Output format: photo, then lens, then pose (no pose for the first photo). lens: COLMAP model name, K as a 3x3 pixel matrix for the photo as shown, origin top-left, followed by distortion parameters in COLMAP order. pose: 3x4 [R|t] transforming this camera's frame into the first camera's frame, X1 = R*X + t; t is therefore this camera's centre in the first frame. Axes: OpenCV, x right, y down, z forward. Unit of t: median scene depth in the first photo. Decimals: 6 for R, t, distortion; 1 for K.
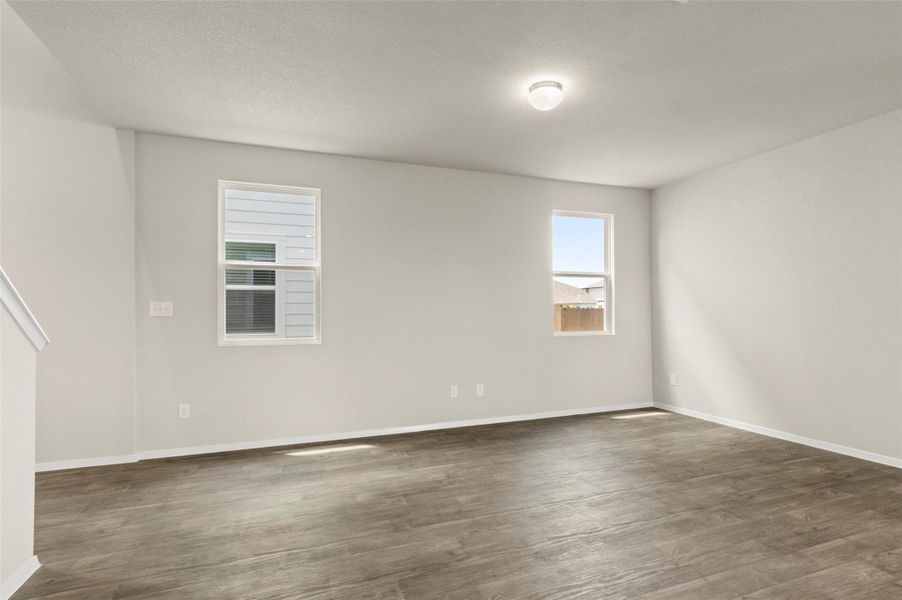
lens RADIAL K [[498.3, 0, 470.9], [0, 498.3, 291.0], [0, 0, 1]] dist [0.004651, 0.000234]
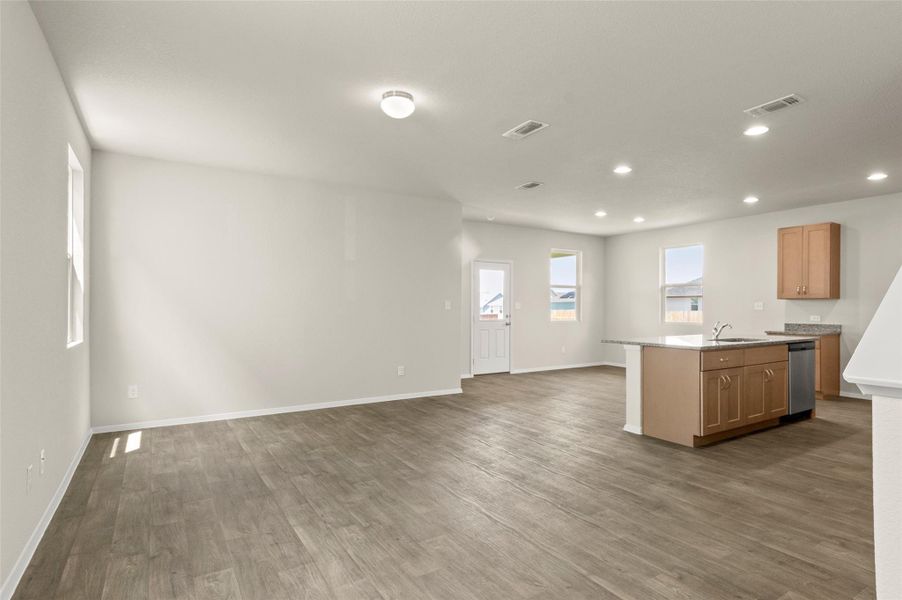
lens RADIAL K [[479.0, 0, 474.0], [0, 479.0, 312.8], [0, 0, 1]] dist [0.005386, -0.009443]
pose [[-0.186330, -0.002742, 0.982483, -0.636657], [-0.040870, 0.999152, -0.004963, 0.030610], [-0.981637, -0.041079, -0.186285, 0.740856]]
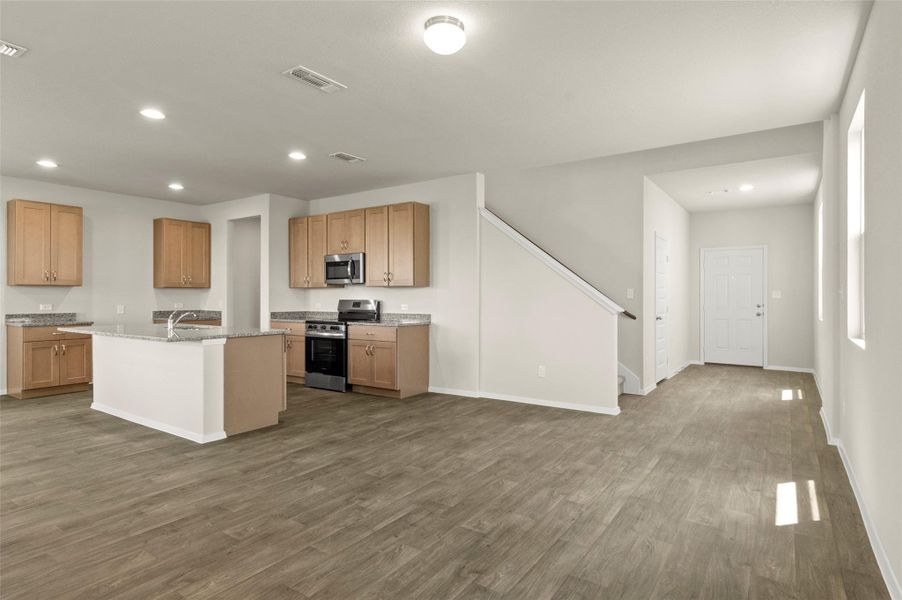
lens RADIAL K [[479.0, 0, 478.1], [0, 479.0, 296.7], [0, 0, 1]] dist [0.005386, -0.009443]
pose [[-0.823810, 0.008010, -0.566810, 0.398875], [0.030702, 0.999063, -0.030504, 0.044993], [0.566035, -0.042532, -0.823284, 1.214477]]
